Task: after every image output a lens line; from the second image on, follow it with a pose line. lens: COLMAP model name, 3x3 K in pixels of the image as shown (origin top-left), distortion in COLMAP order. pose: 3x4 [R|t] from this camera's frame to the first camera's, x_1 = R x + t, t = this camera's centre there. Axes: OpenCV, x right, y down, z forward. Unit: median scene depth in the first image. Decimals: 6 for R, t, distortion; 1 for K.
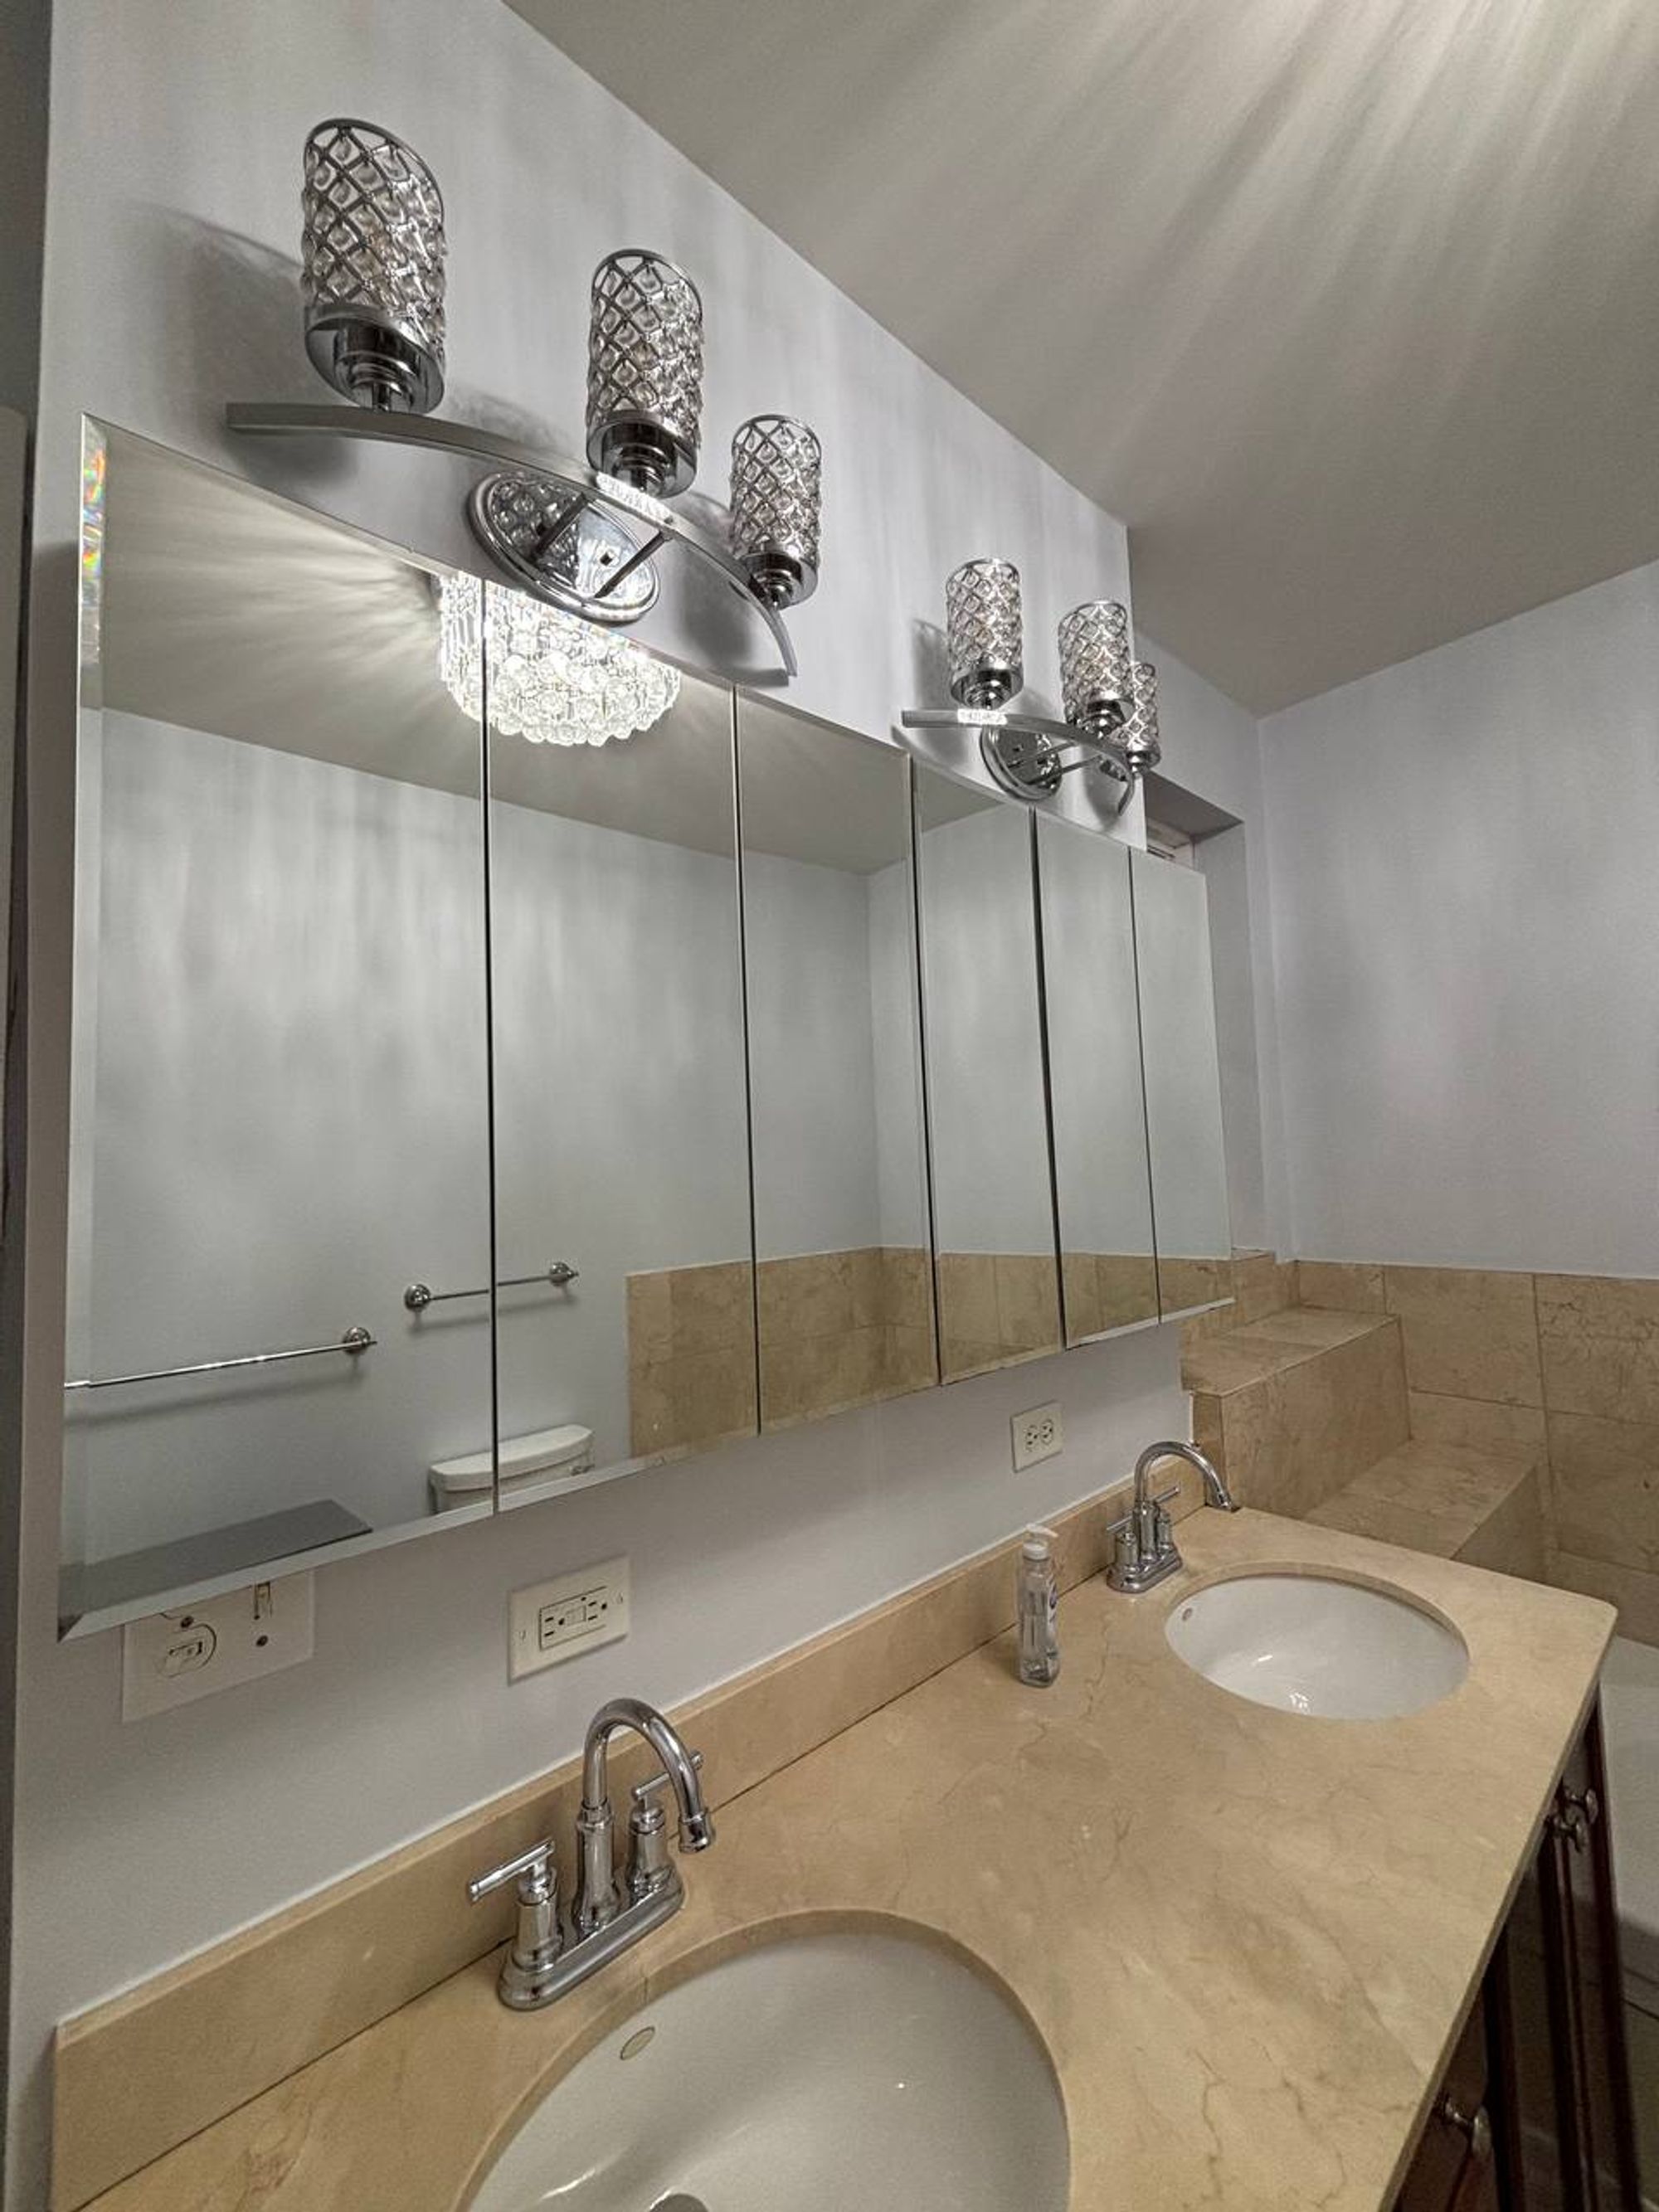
lens RADIAL K [[901.2, 0, 829.5], [0, 901.2, 1106.0], [0, 0, 1]] dist [0.001828, 0.000042]
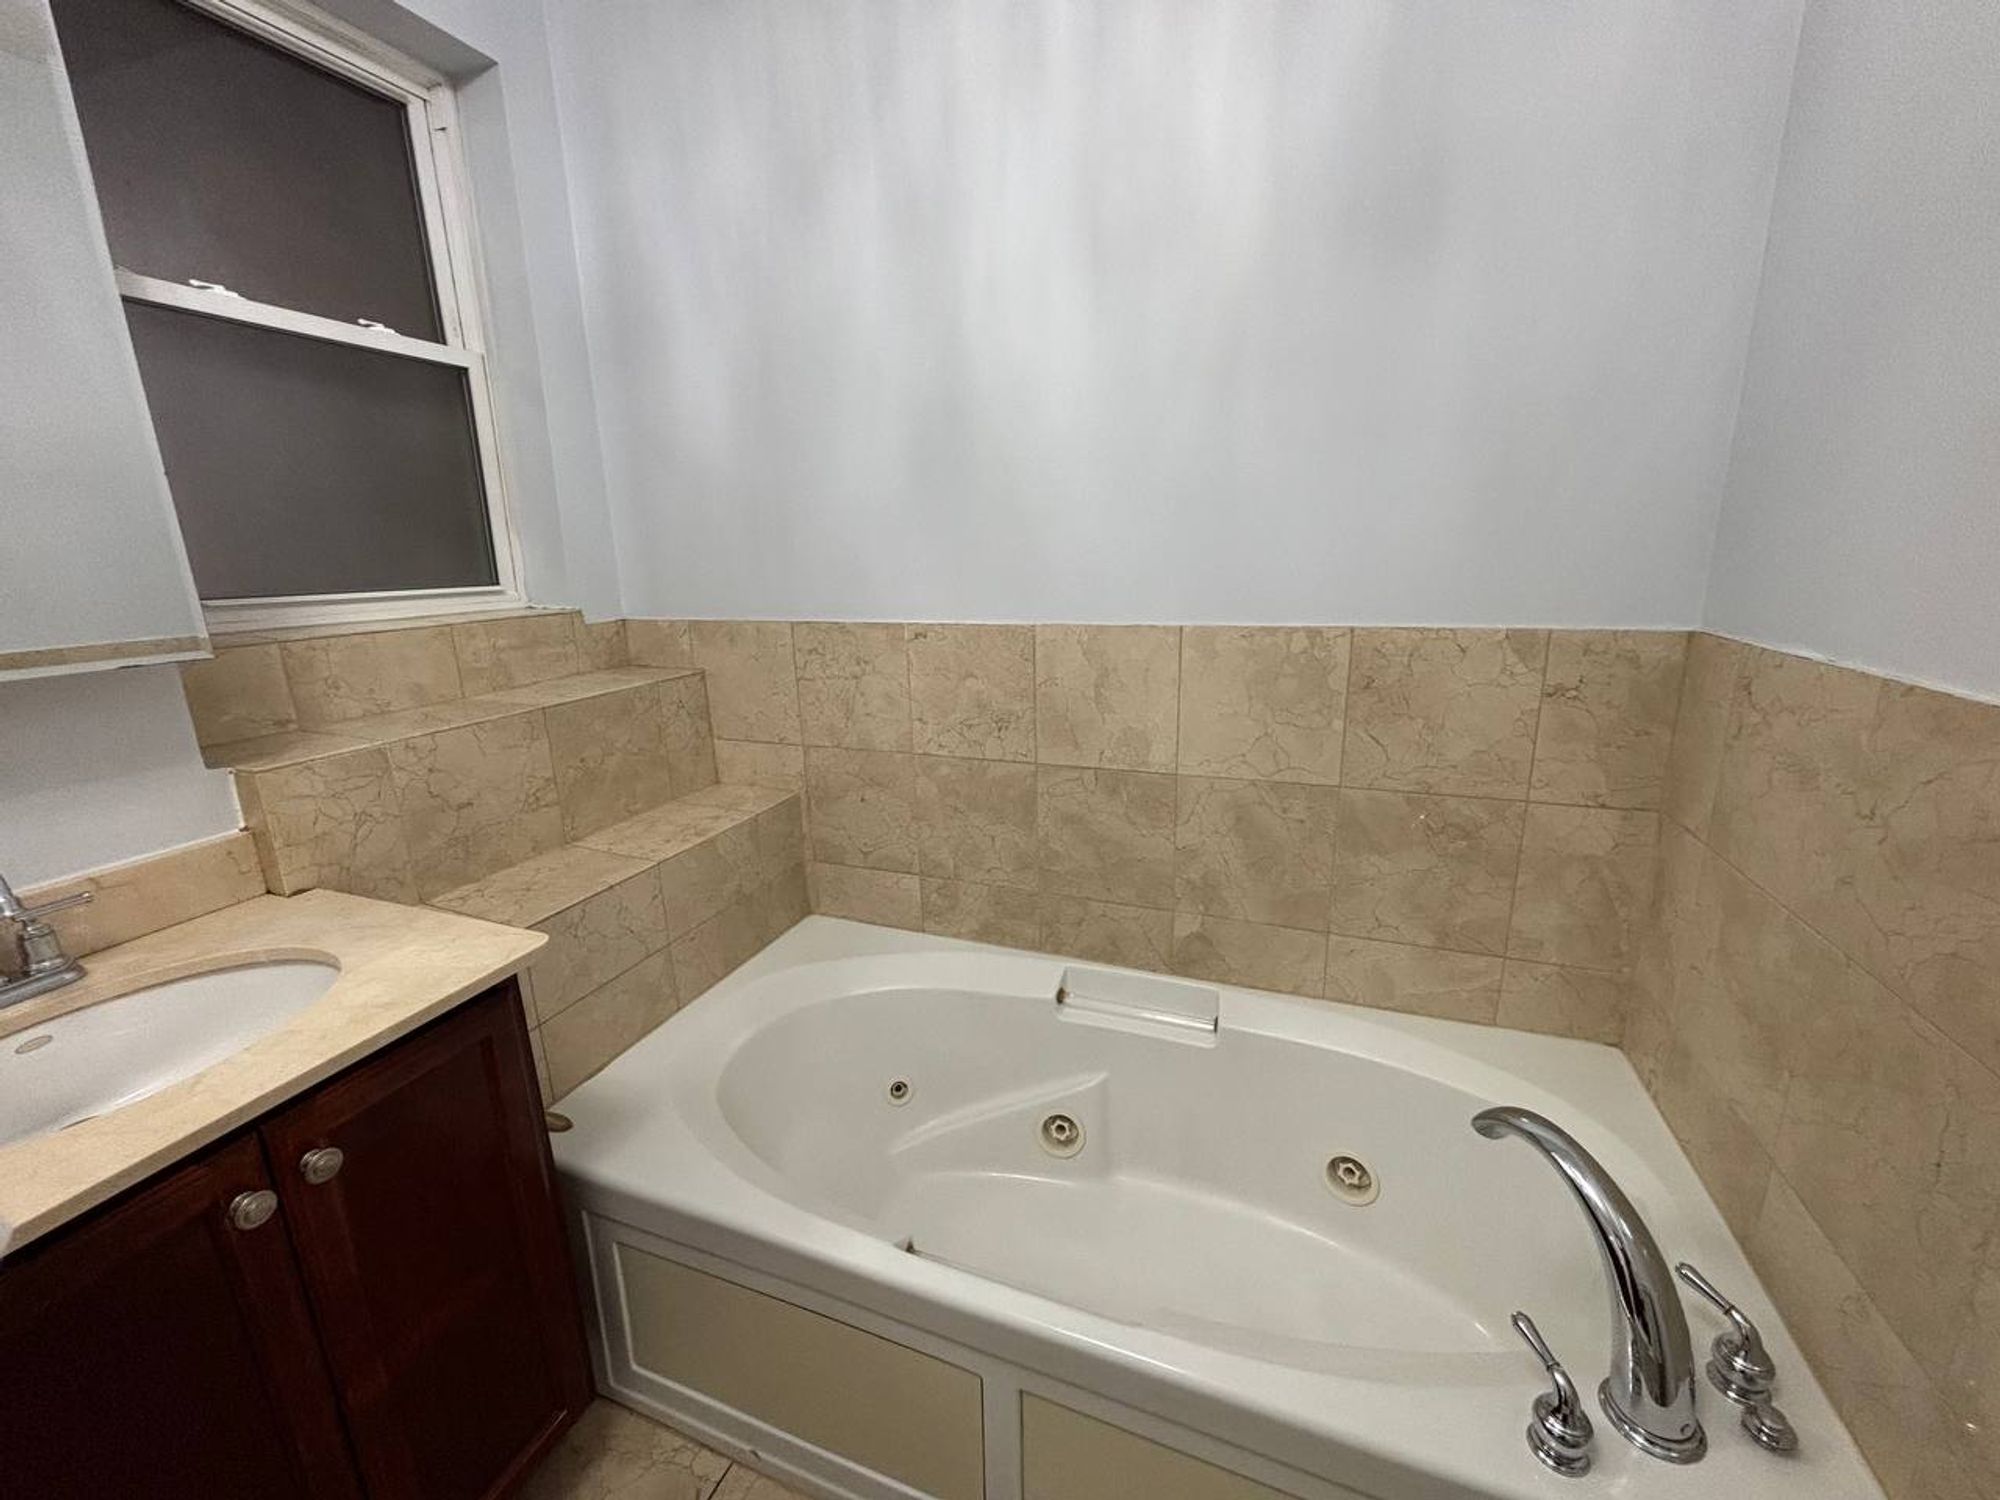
lens RADIAL K [[814.8, 0, 1001.3], [0, 814.8, 741.2], [0, 0, 1]] dist [0.001828, 0.000042]
pose [[0.892343, -0.093586, 0.441549, 0.575125], [-0.034849, 0.961063, 0.274124, 0.050956], [-0.450011, -0.260001, 0.854336, 0.043853]]
